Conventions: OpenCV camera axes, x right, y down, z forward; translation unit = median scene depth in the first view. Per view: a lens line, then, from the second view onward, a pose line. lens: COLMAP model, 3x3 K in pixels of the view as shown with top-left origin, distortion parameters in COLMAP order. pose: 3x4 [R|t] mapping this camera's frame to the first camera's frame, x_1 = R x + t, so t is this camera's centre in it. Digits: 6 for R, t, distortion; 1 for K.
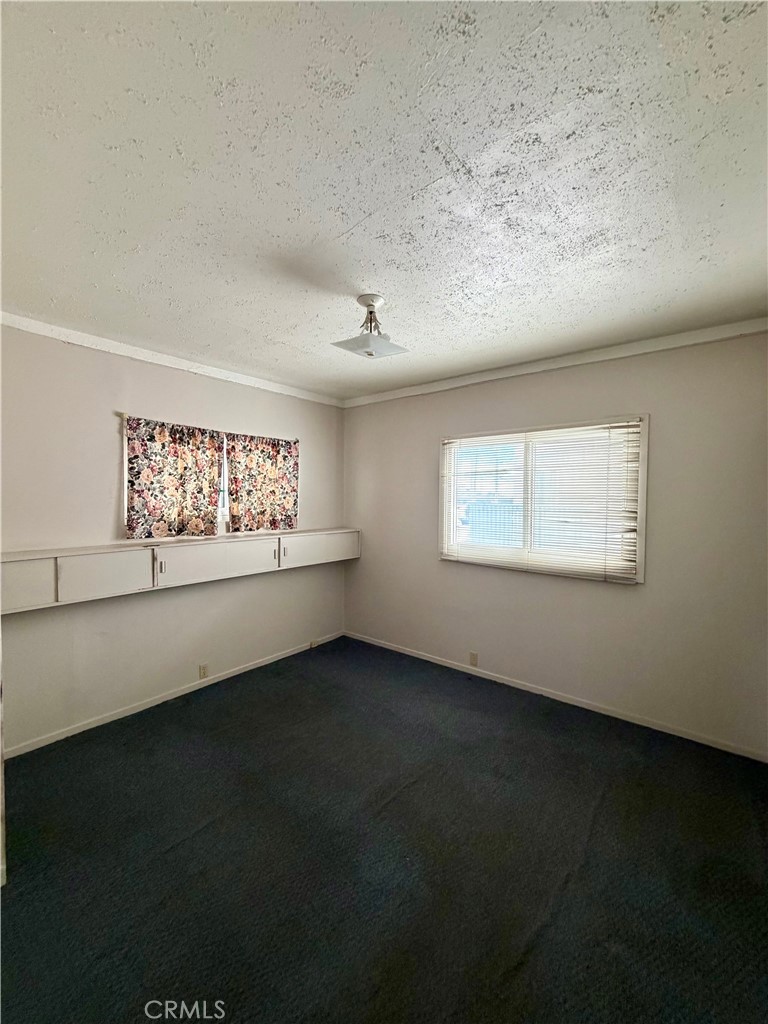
lens RADIAL K [[406.8, 0, 384.0], [0, 406.8, 512.0], [0, 0, 1]] dist [0.000715, -0.000364]
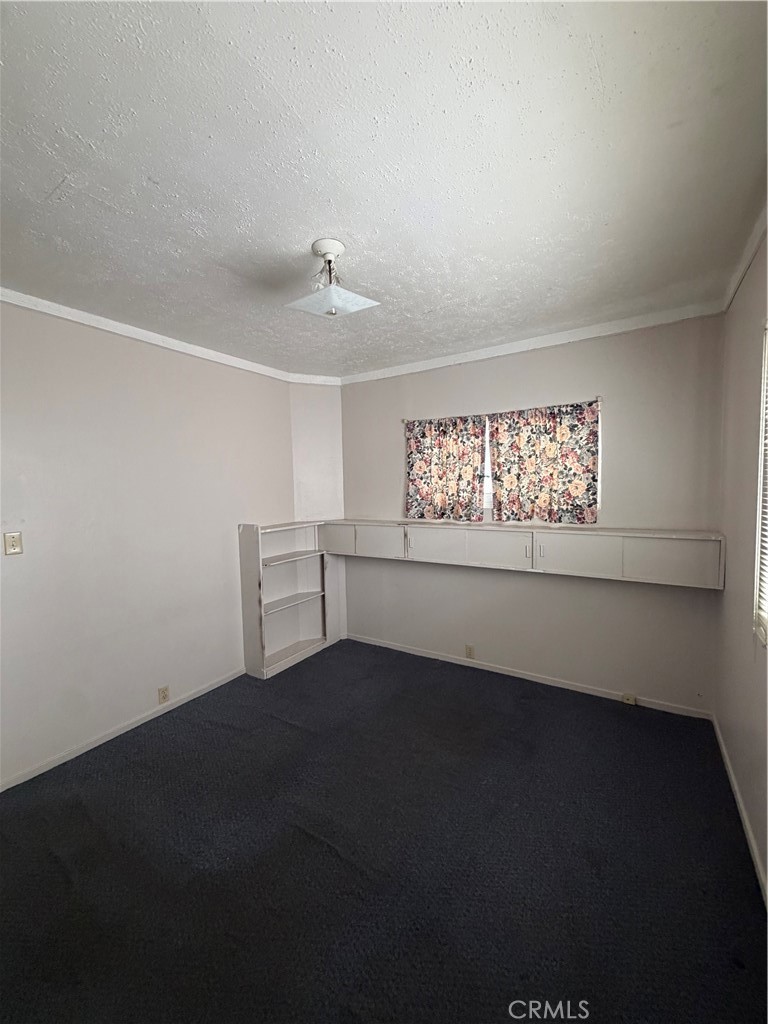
lens RADIAL K [[406.8, 0, 384.0], [0, 406.8, 512.0], [0, 0, 1]] dist [0.000715, -0.000364]
pose [[0.119729, 0.057076, -0.991165, 0.529182], [-0.012012, 0.998356, 0.056039, -0.018990], [0.992734, 0.005197, 0.120217, 0.645489]]
